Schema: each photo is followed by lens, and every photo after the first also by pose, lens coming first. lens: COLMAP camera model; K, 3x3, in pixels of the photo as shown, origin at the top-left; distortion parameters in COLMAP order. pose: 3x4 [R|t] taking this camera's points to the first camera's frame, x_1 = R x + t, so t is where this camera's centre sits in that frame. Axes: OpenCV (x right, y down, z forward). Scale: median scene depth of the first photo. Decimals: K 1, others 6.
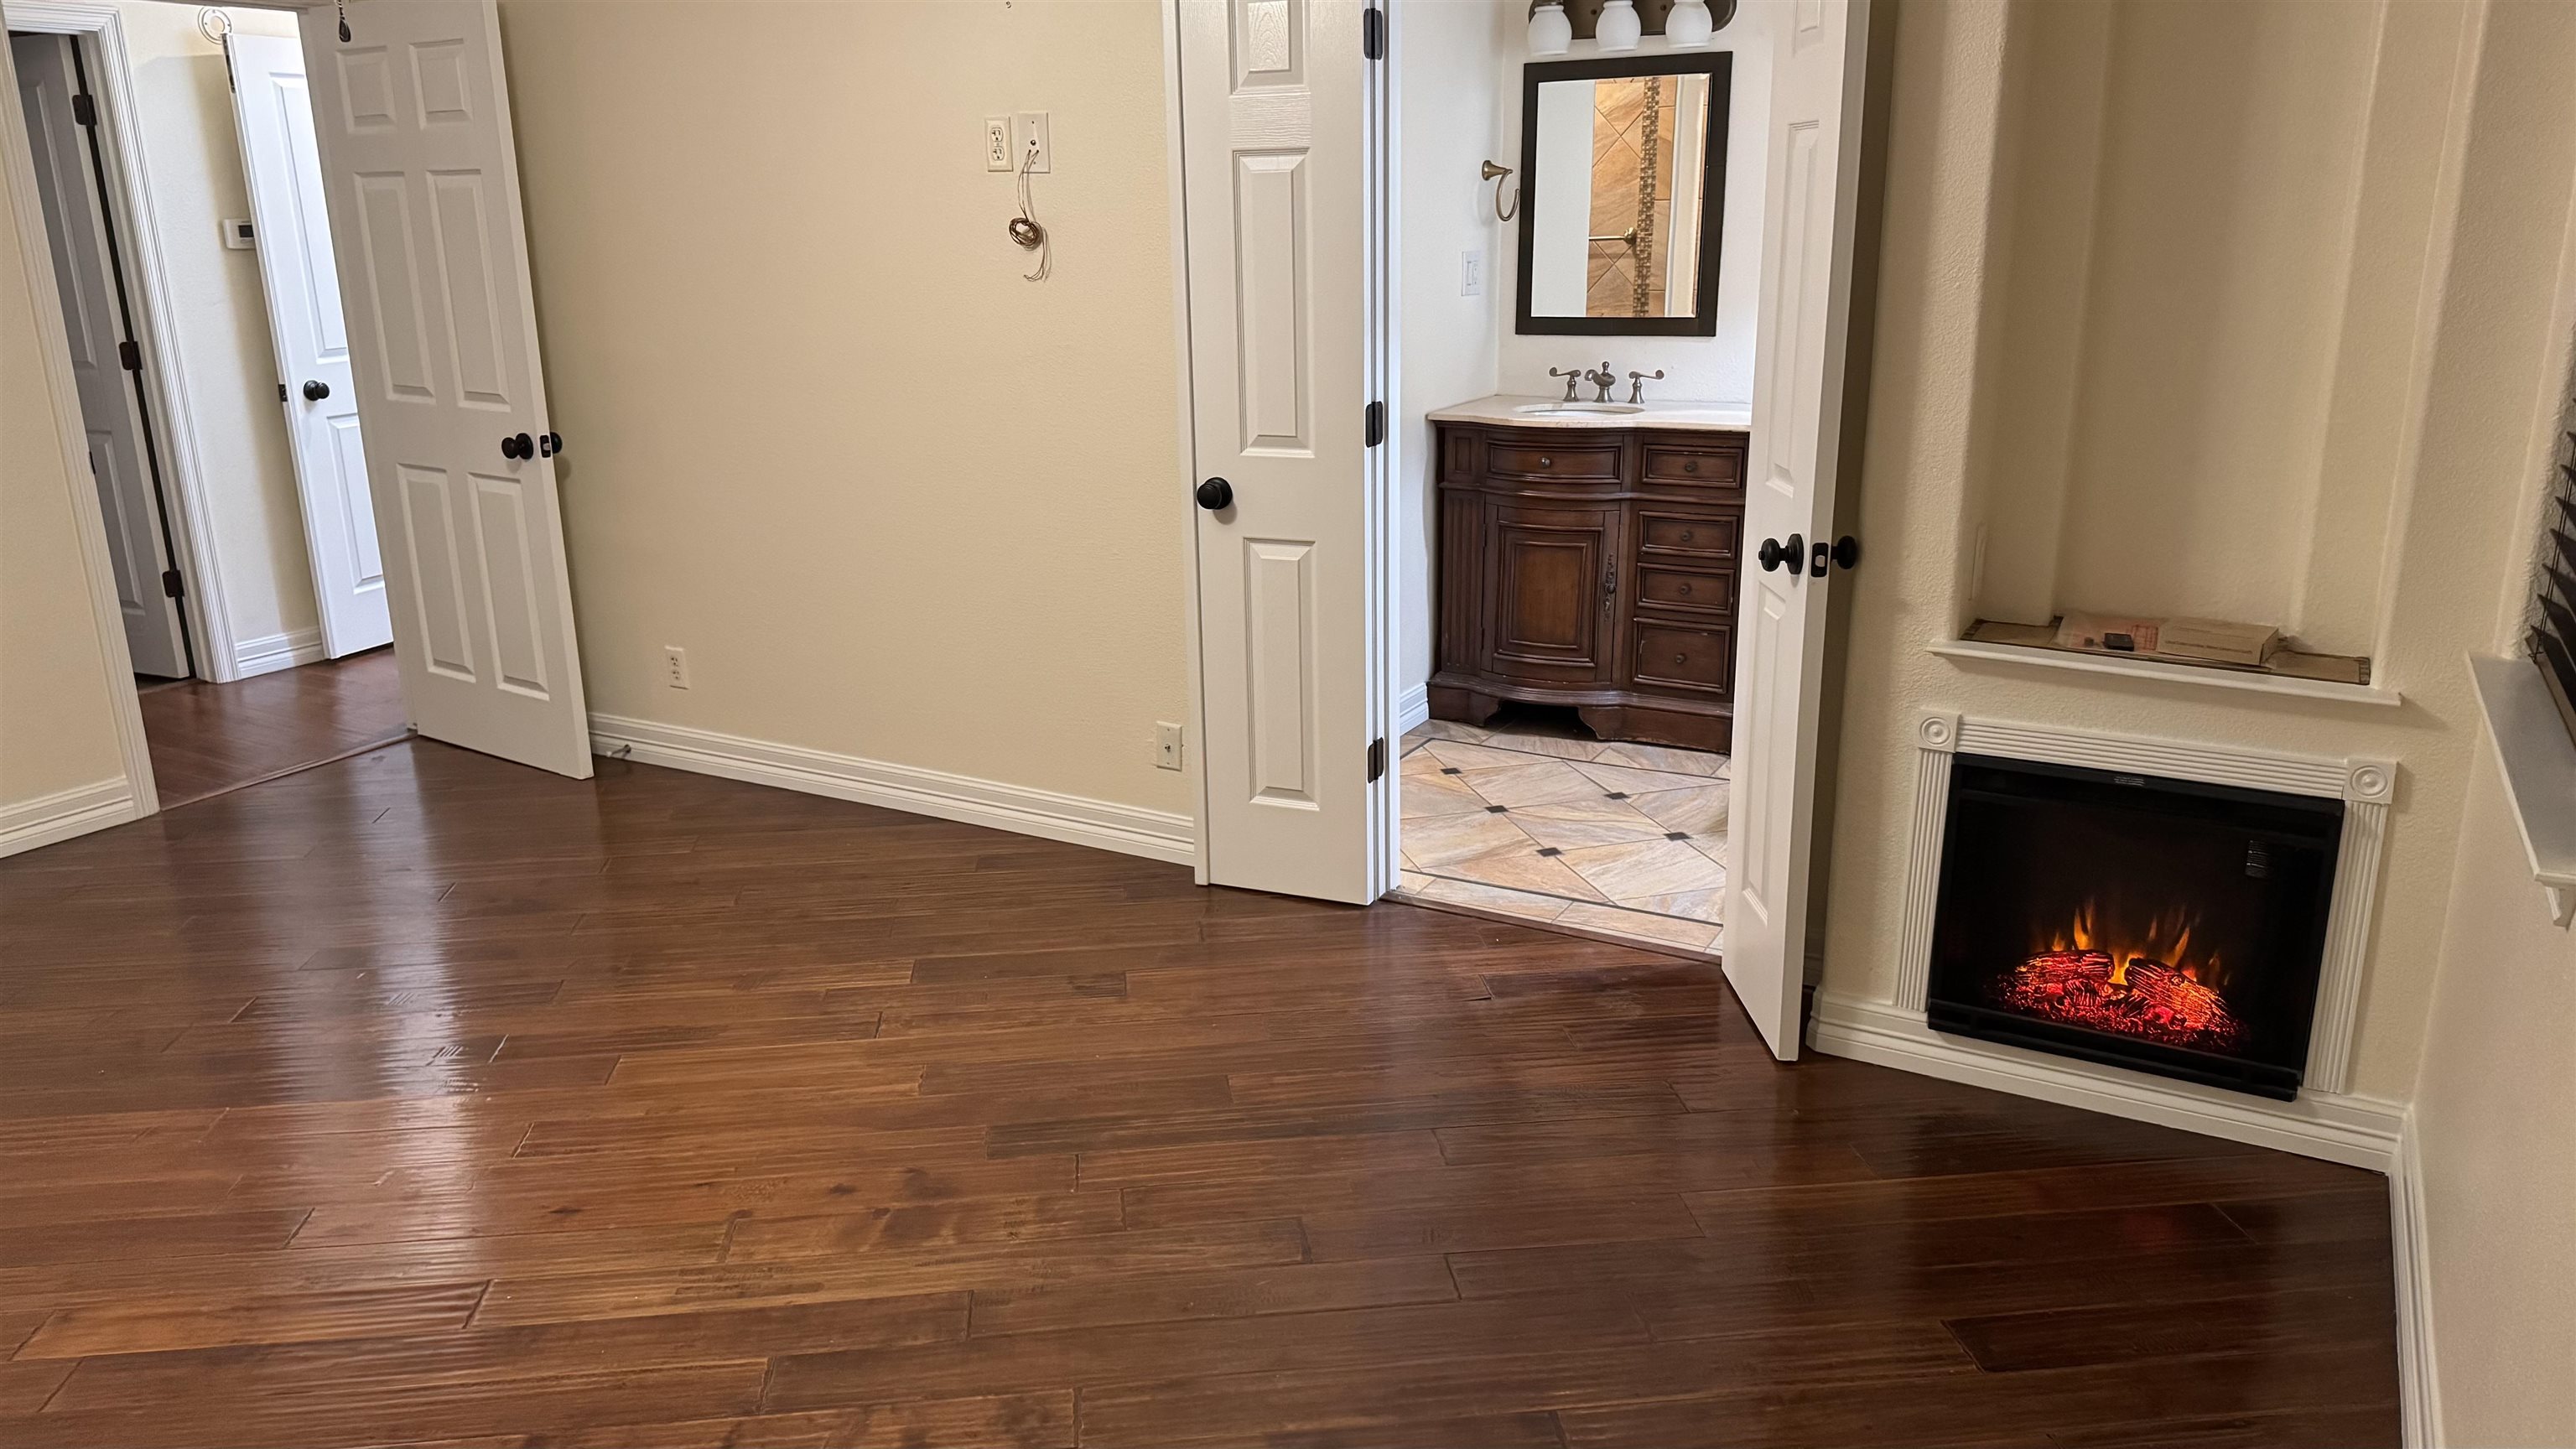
lens RADIAL K [[1858.4, 0, 1190.1], [0, 1858.4, 722.1], [0, 0, 1]] dist [0.223681, -0.319524]
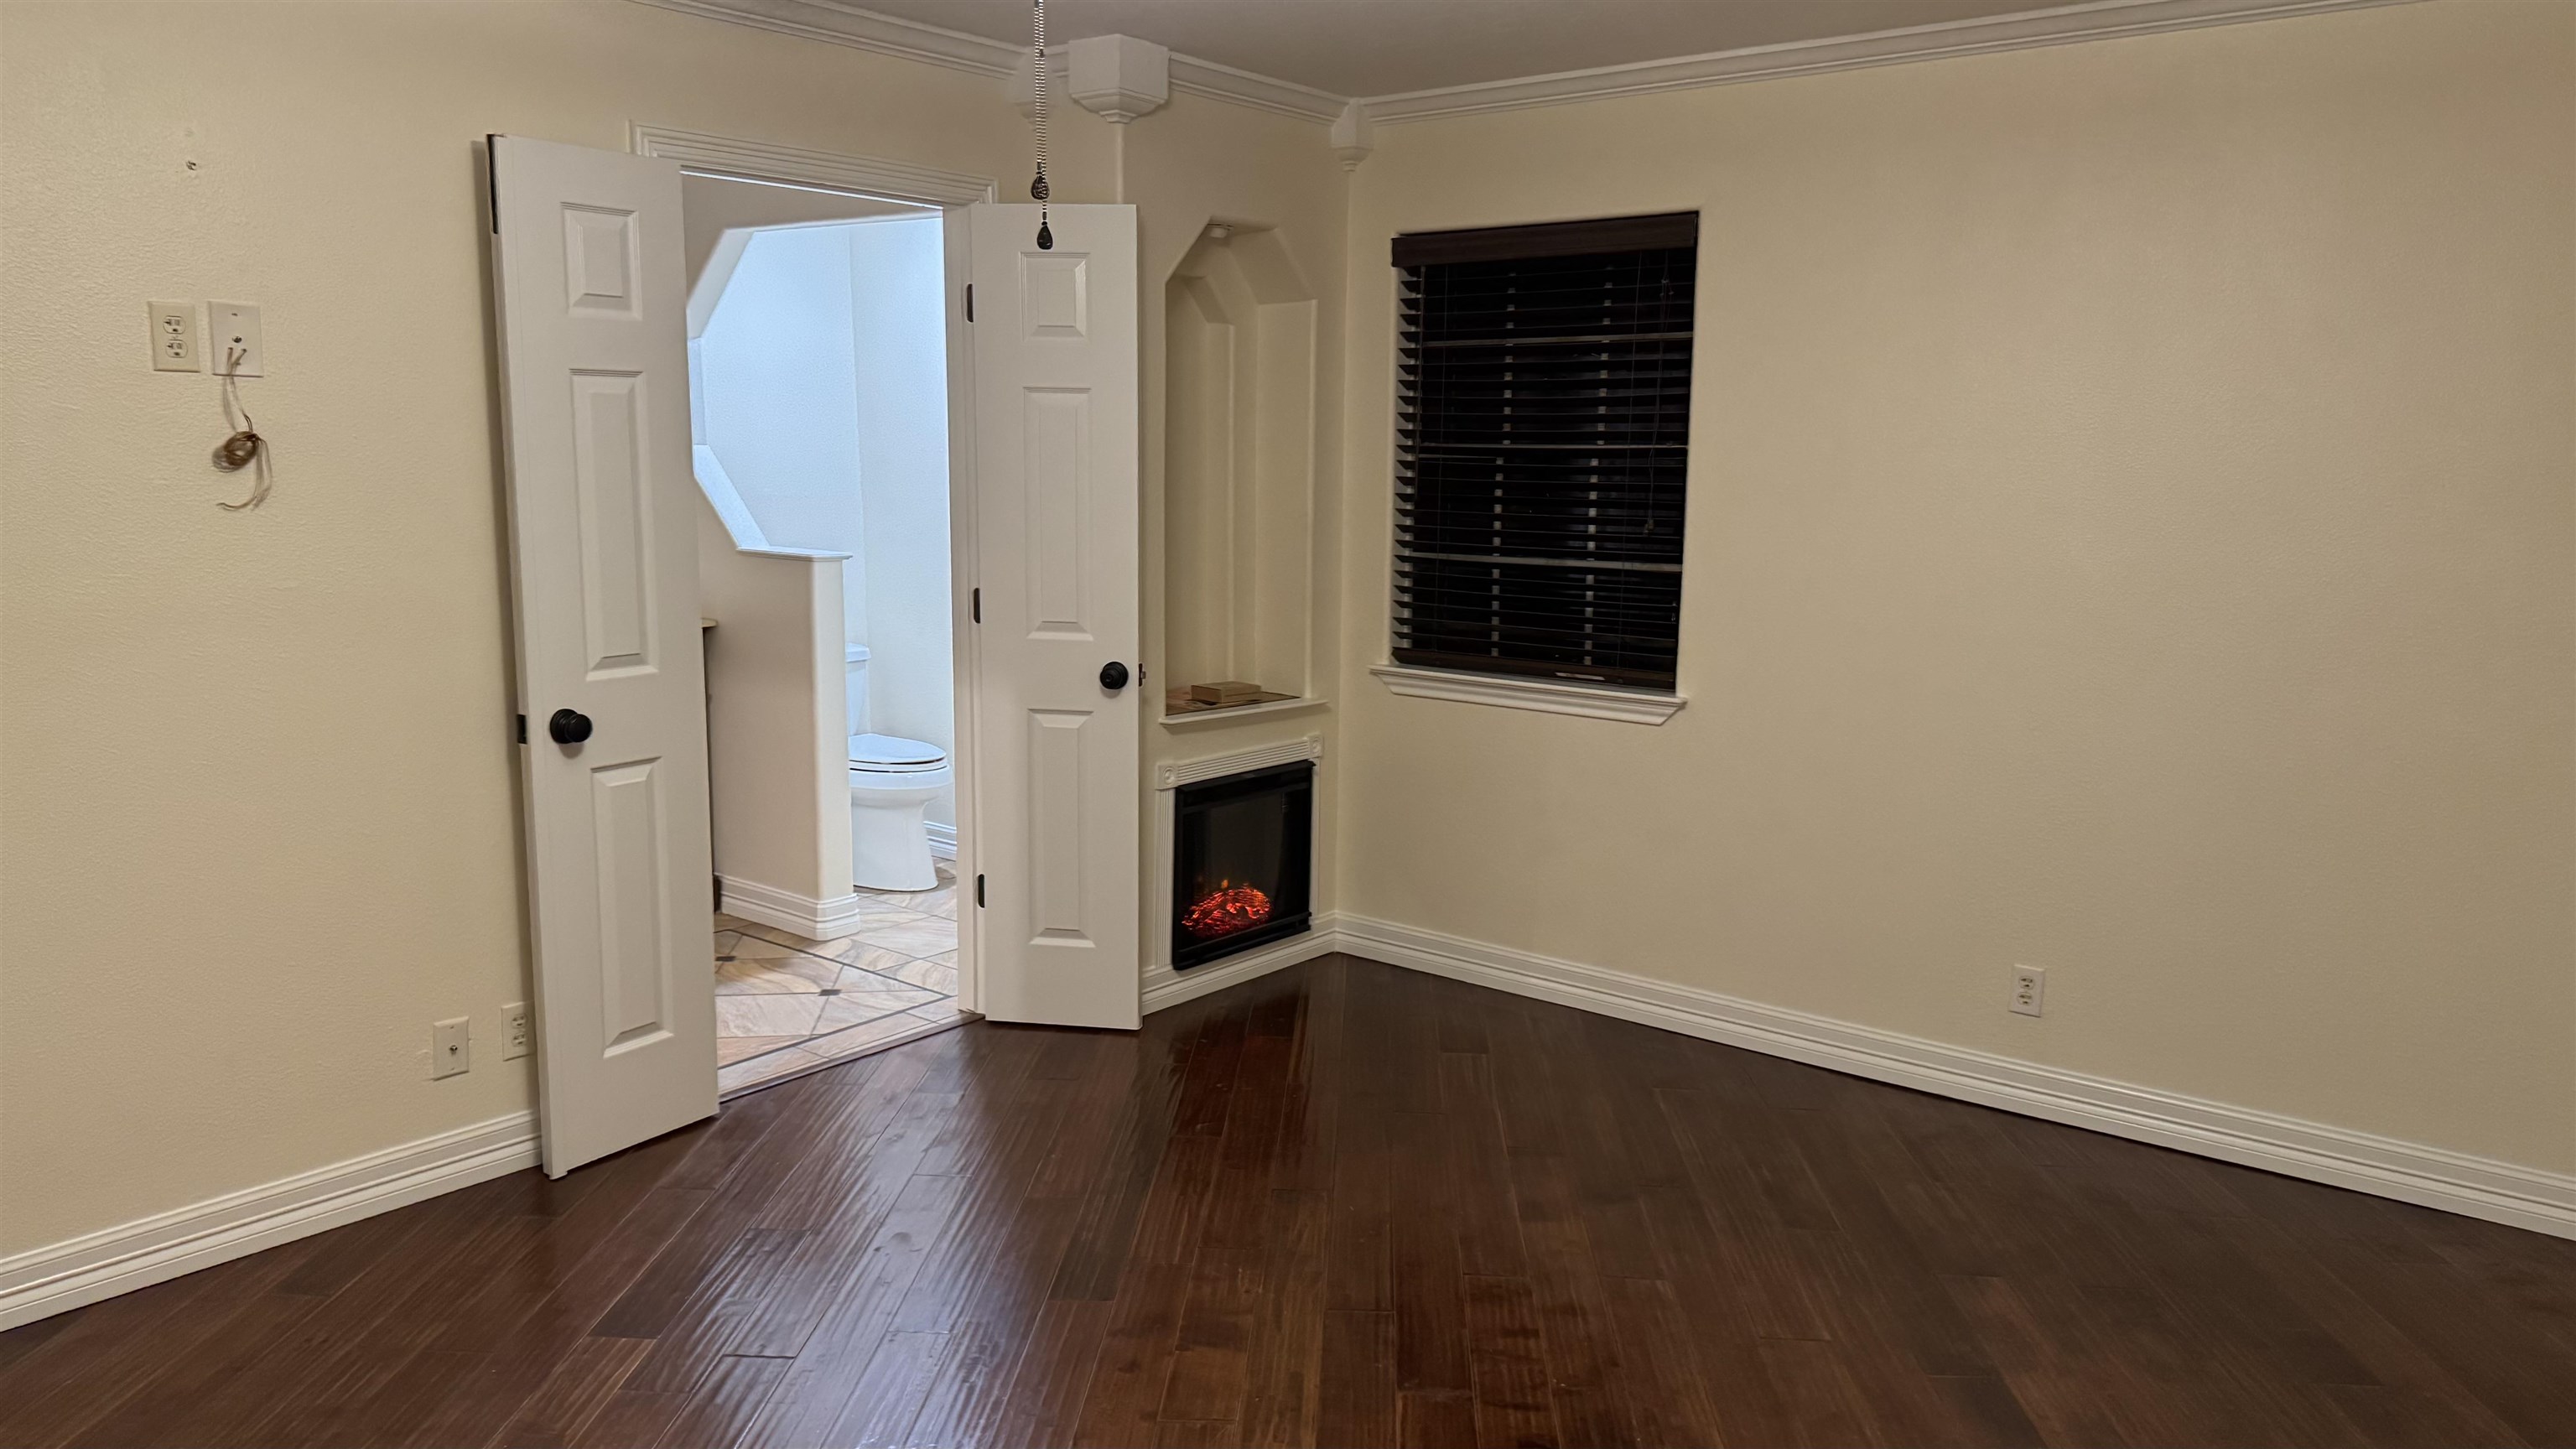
lens RADIAL K [[1806.6, 0, 1274.7], [0, 1806.6, 727.8], [0, 0, 1]] dist [0.068913, -0.087046]
pose [[0.146432, -0.139051, 0.979399, -1.032629], [0.250451, 0.963025, 0.099280, -0.158068], [-0.956991, 0.230753, 0.175843, 0.653242]]
